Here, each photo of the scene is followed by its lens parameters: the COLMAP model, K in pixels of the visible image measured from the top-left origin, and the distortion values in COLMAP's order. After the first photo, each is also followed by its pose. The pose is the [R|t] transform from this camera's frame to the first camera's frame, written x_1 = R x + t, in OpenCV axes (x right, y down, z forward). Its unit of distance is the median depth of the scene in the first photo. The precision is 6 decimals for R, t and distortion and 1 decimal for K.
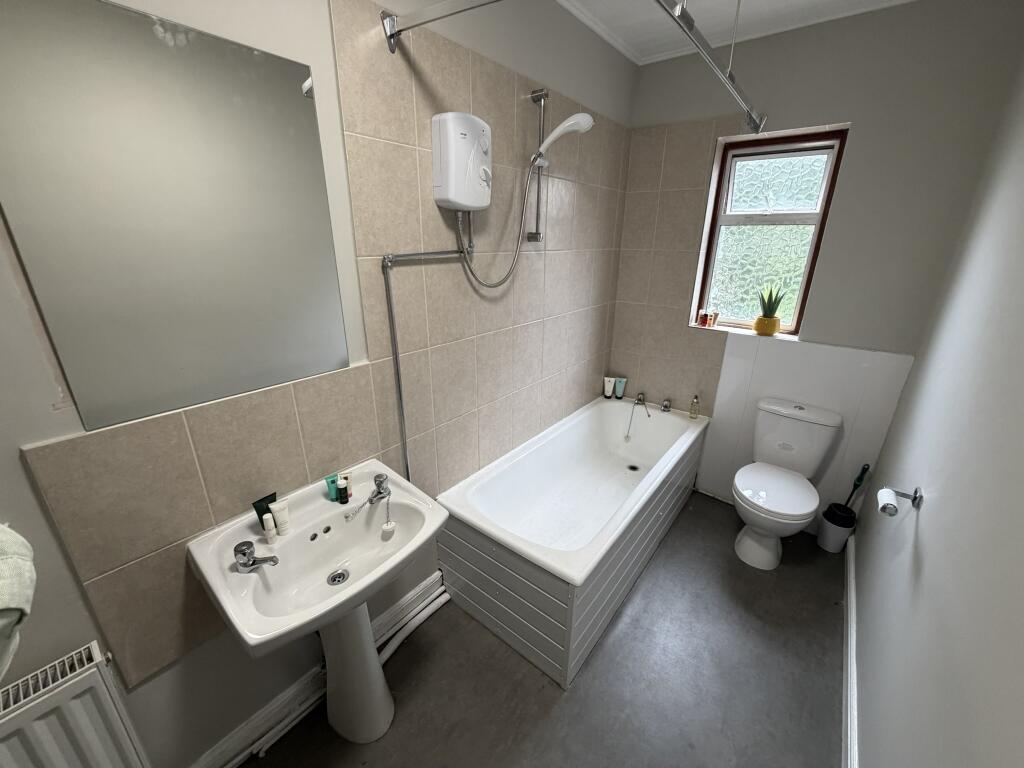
lens RADIAL K [[407.9, 0, 511.6], [0, 407.9, 381.2], [0, 0, 1]] dist [-0.001753, -0.000149]
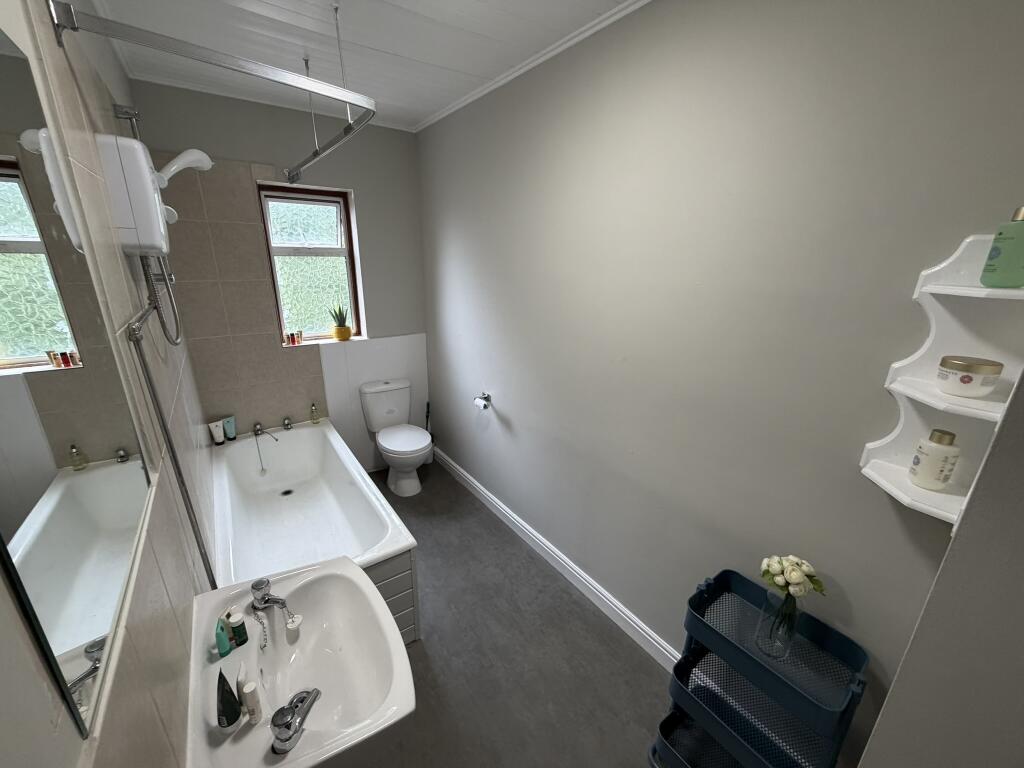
lens RADIAL K [[407.9, 0, 509.8], [0, 407.9, 386.2], [0, 0, 1]] dist [-0.001753, -0.000149]
pose [[0.287740, -0.301687, 0.908950, -0.422674], [0.311343, 0.927003, 0.209120, -0.079270], [-0.905688, 0.222823, 0.360664, 0.082104]]
